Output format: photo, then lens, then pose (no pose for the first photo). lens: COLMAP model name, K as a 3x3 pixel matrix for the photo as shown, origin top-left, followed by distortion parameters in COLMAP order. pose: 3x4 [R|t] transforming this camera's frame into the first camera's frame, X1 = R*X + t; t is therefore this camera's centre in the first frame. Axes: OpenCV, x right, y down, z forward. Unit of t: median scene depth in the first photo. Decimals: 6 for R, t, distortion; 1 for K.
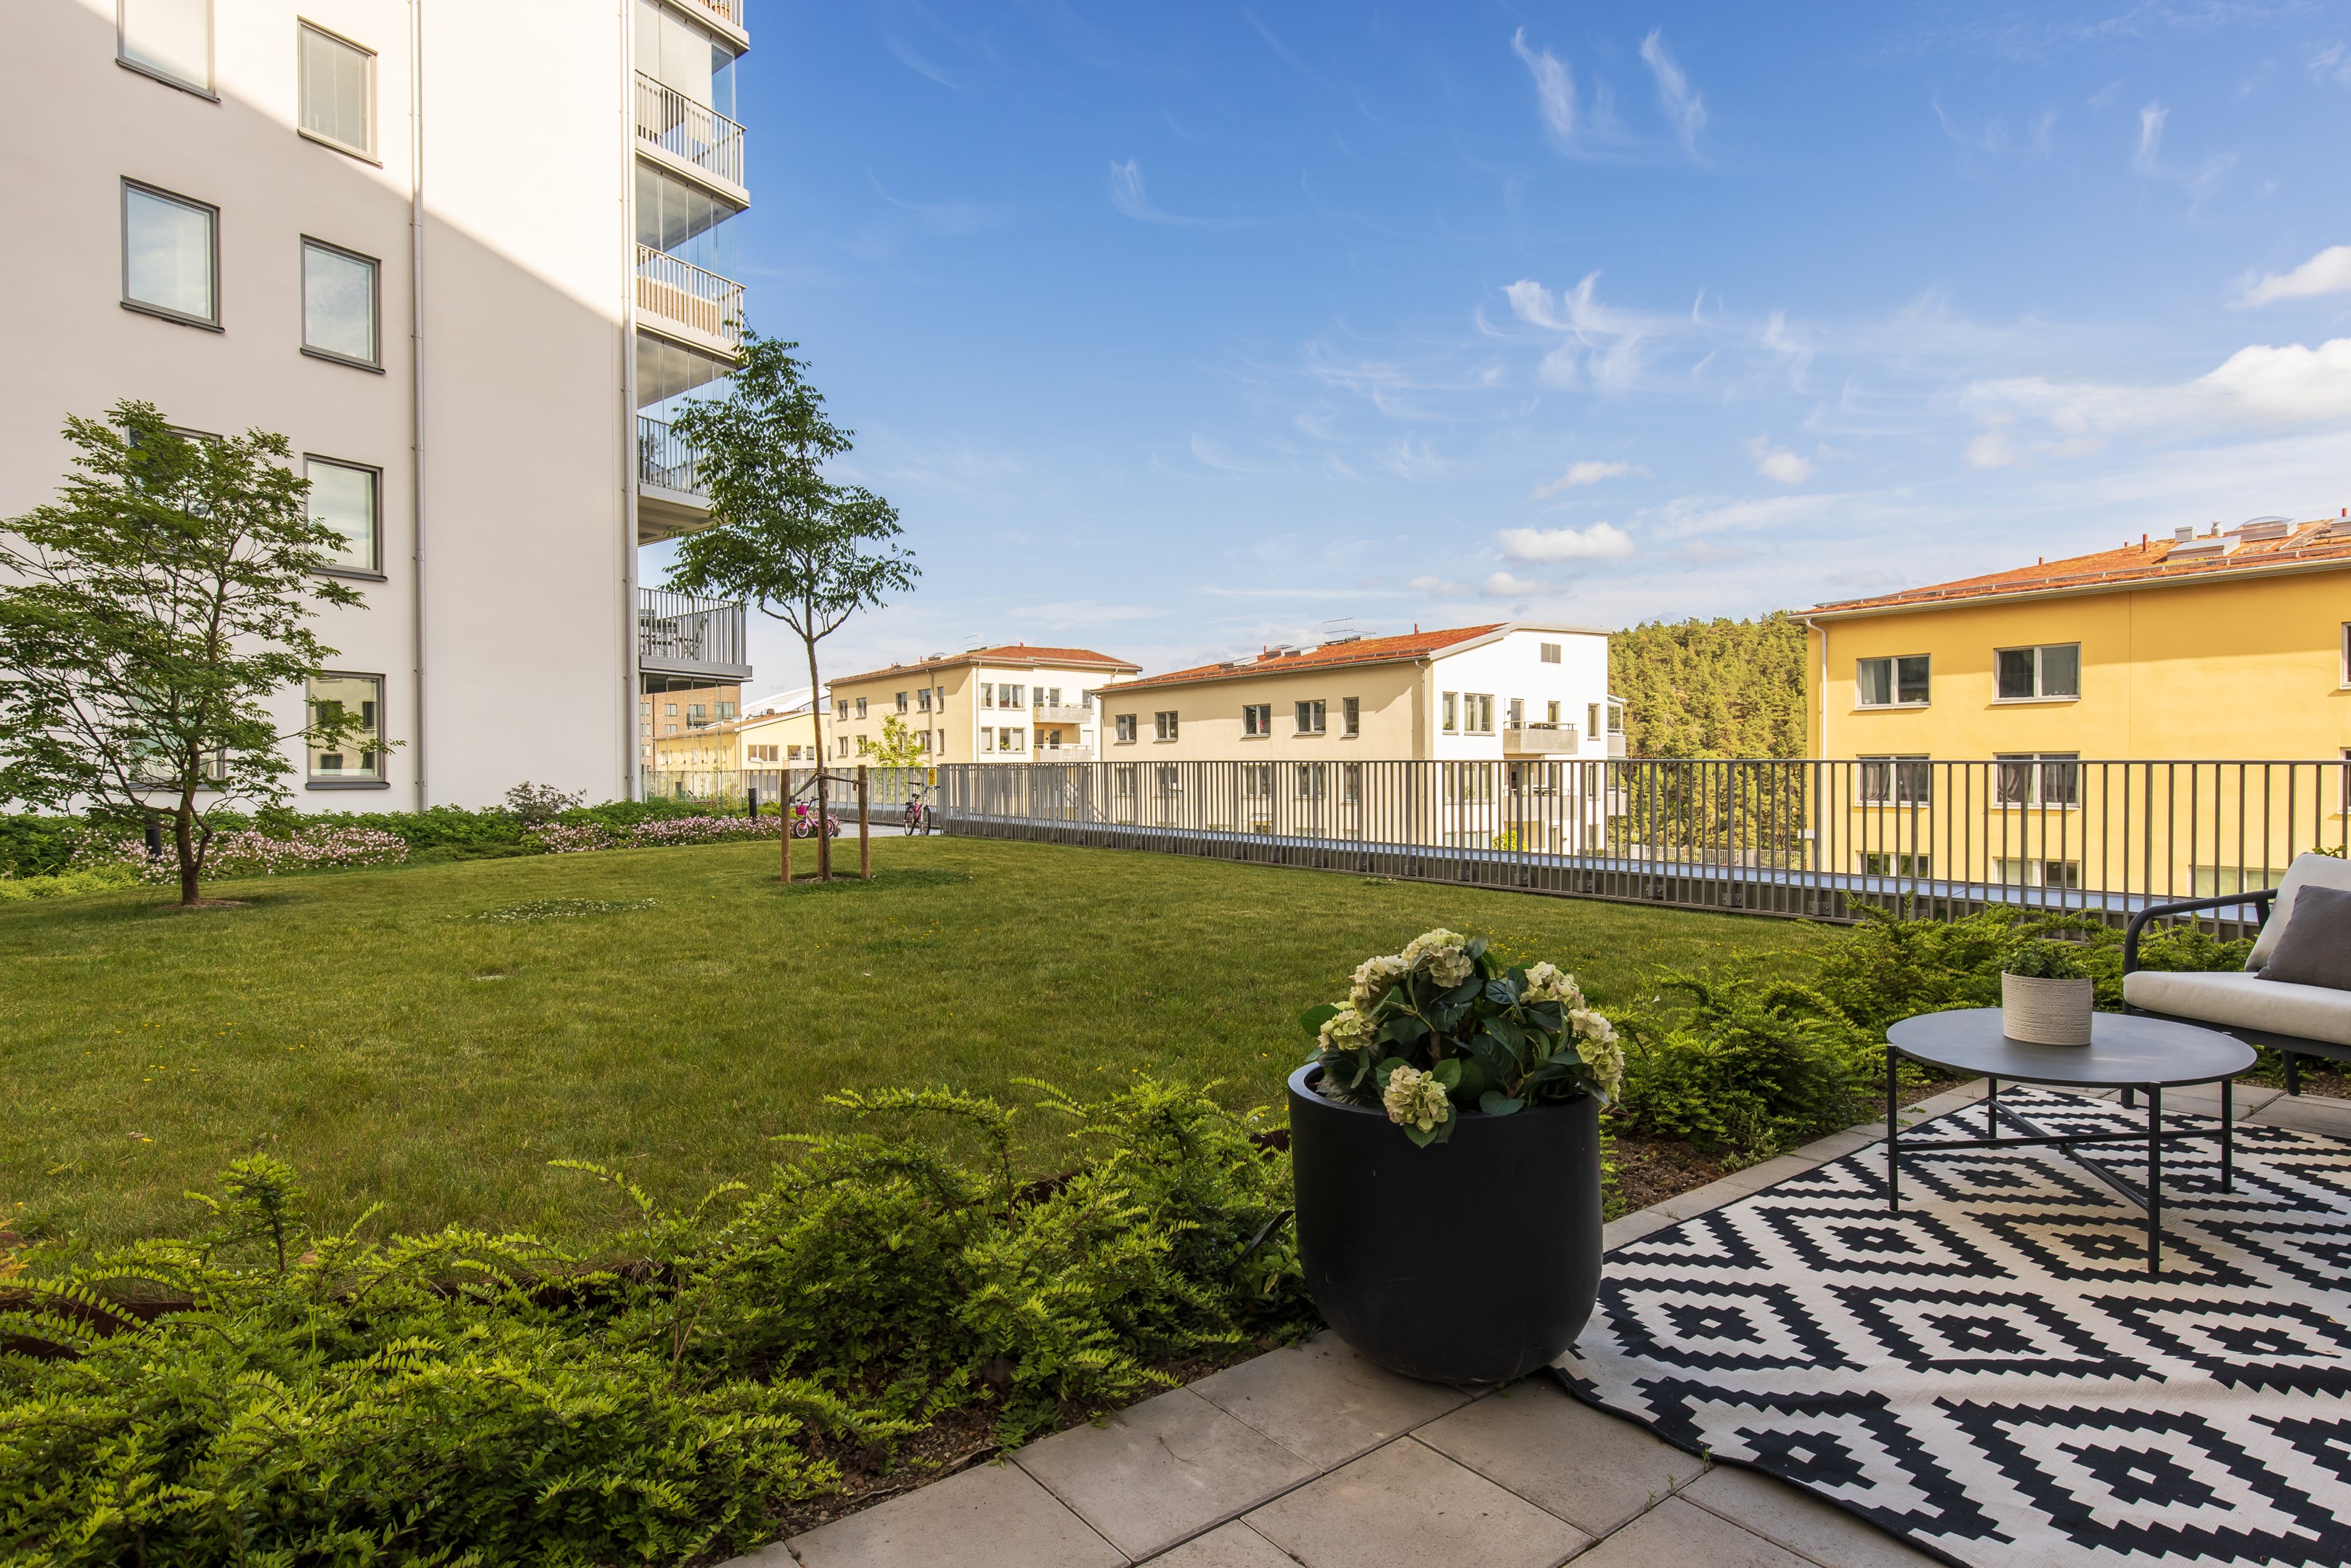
lens RADIAL K [[1255.5, 0, 1150.7], [0, 1255.5, 783.7], [0, 0, 1]] dist [-0.005869, 0.001919]
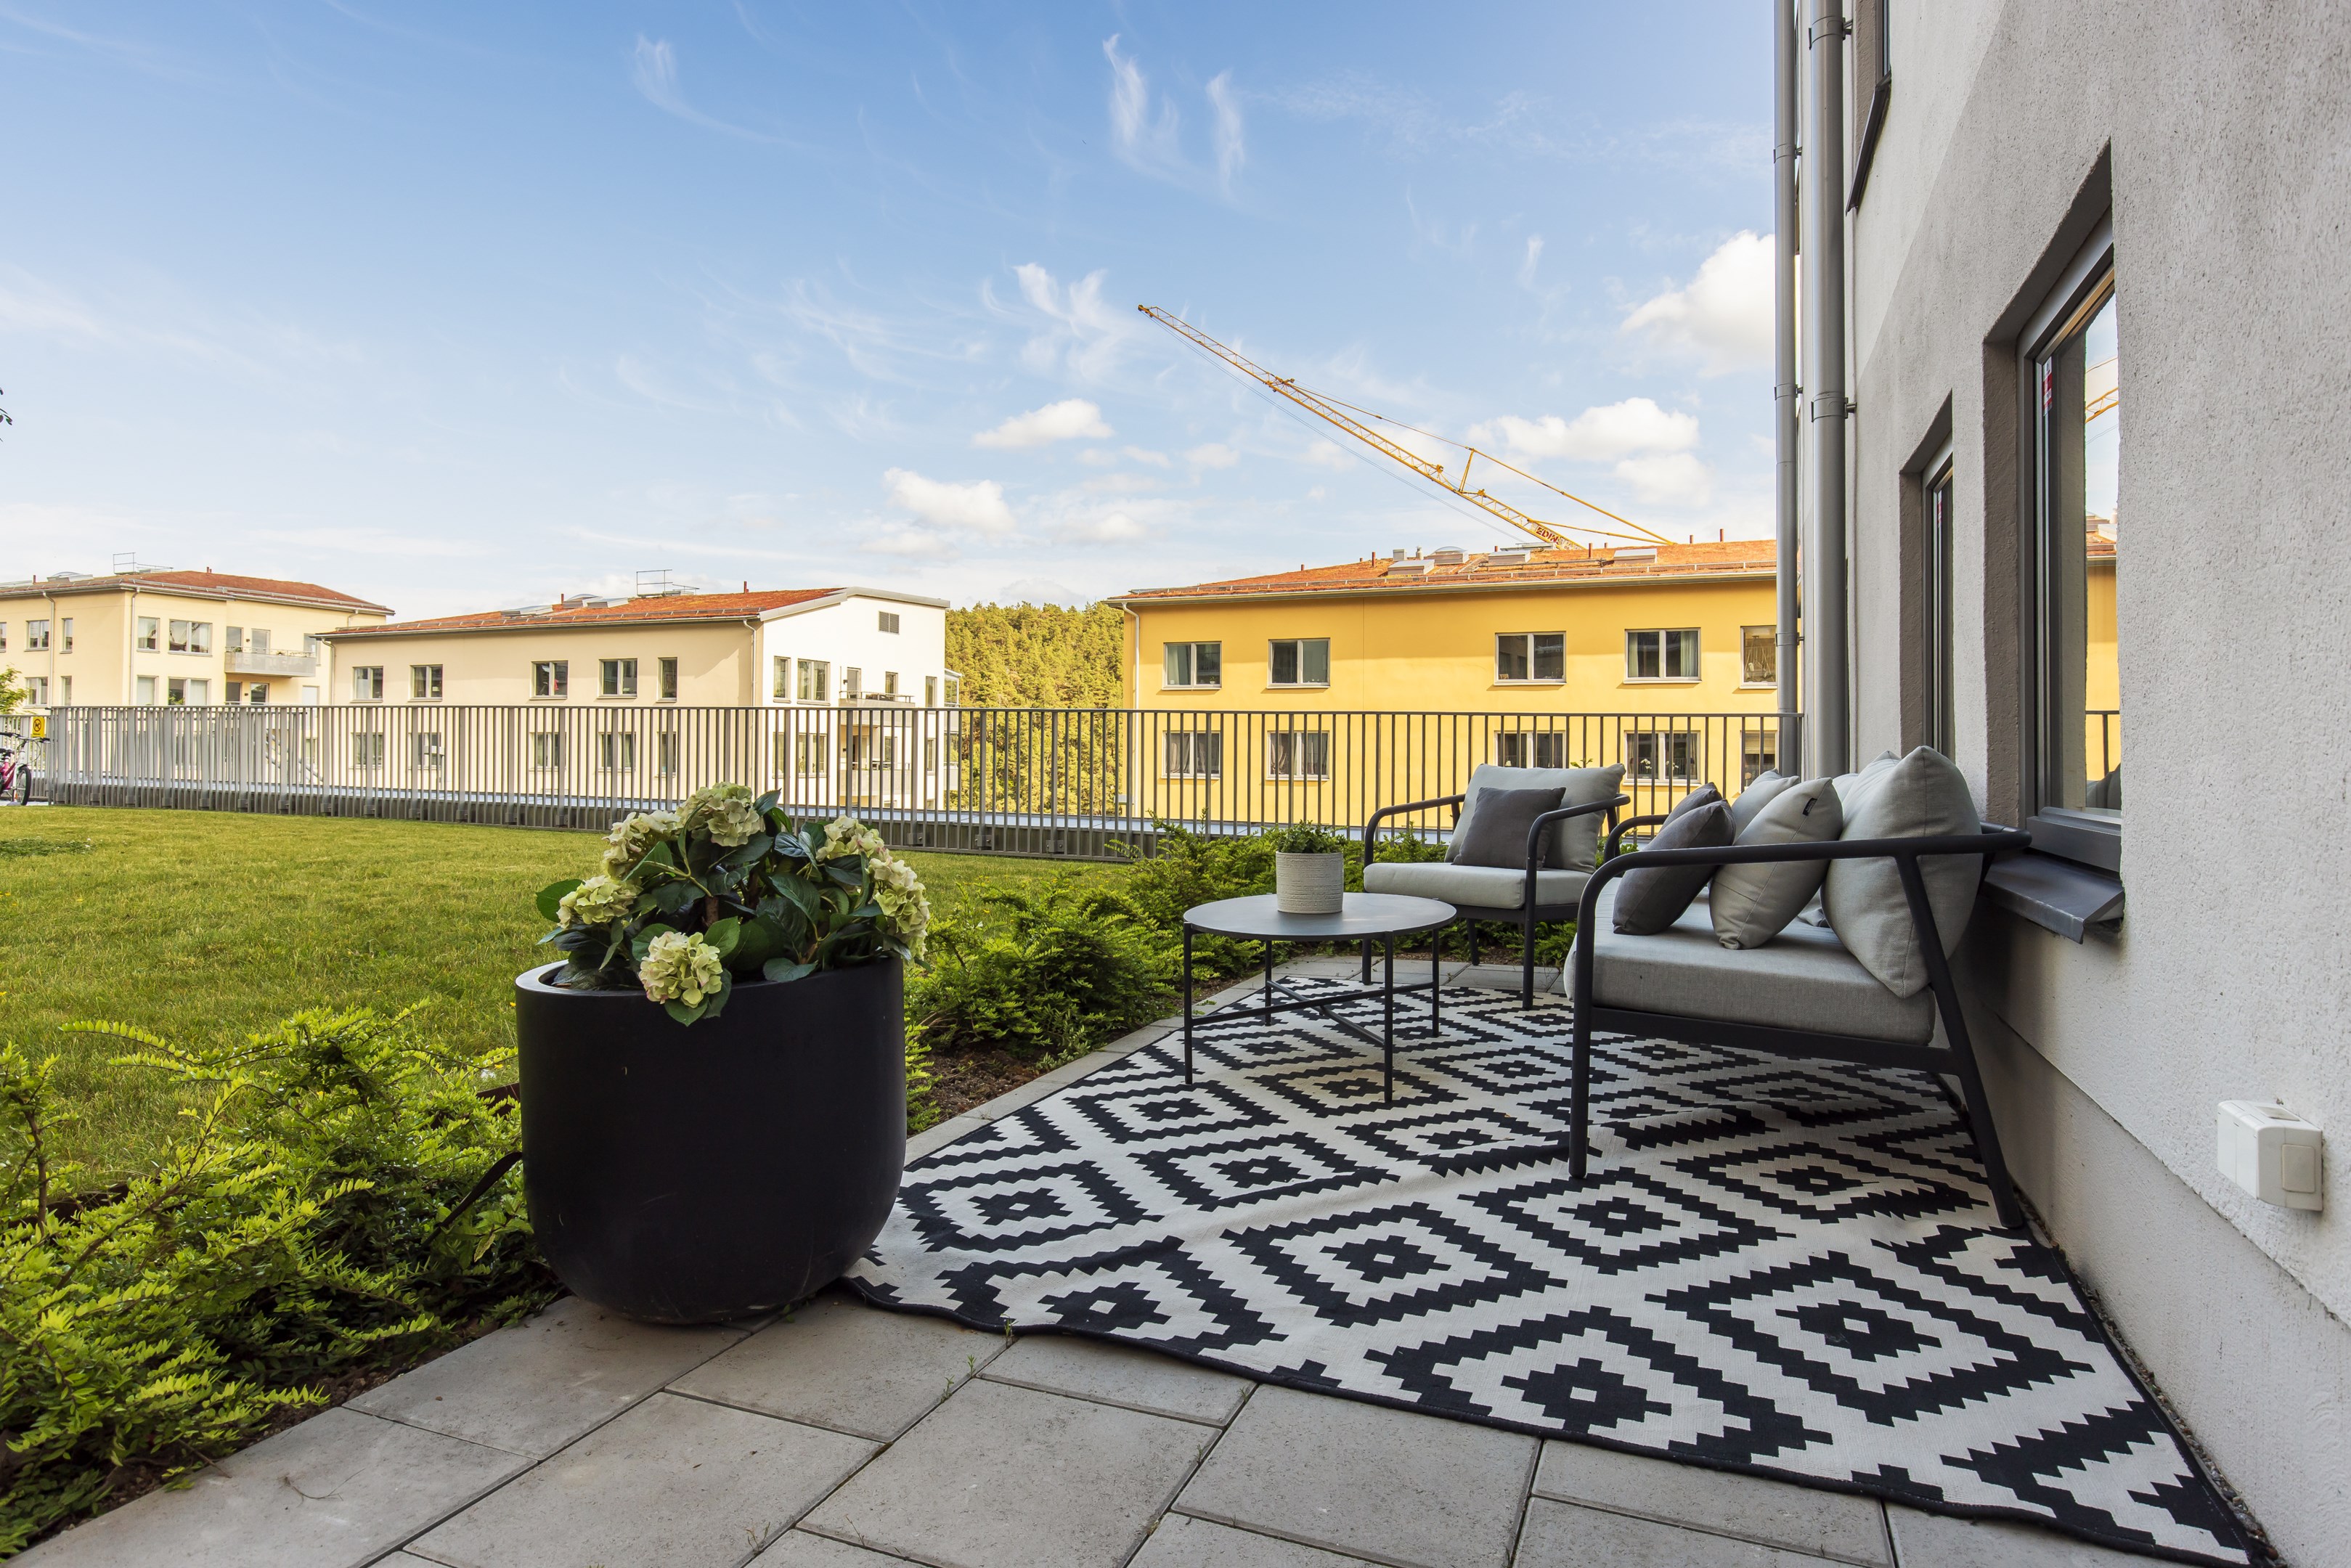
lens RADIAL K [[1313.2, 0, 1210.5], [0, 1313.2, 720.0], [0, 0, 1]] dist [0.000362, -0.000705]
pose [[0.853252, 0.022831, 0.520999, 0.039653], [-0.004832, 0.999344, -0.035880, 0.083613], [-0.521477, 0.028097, 0.852803, 0.062397]]
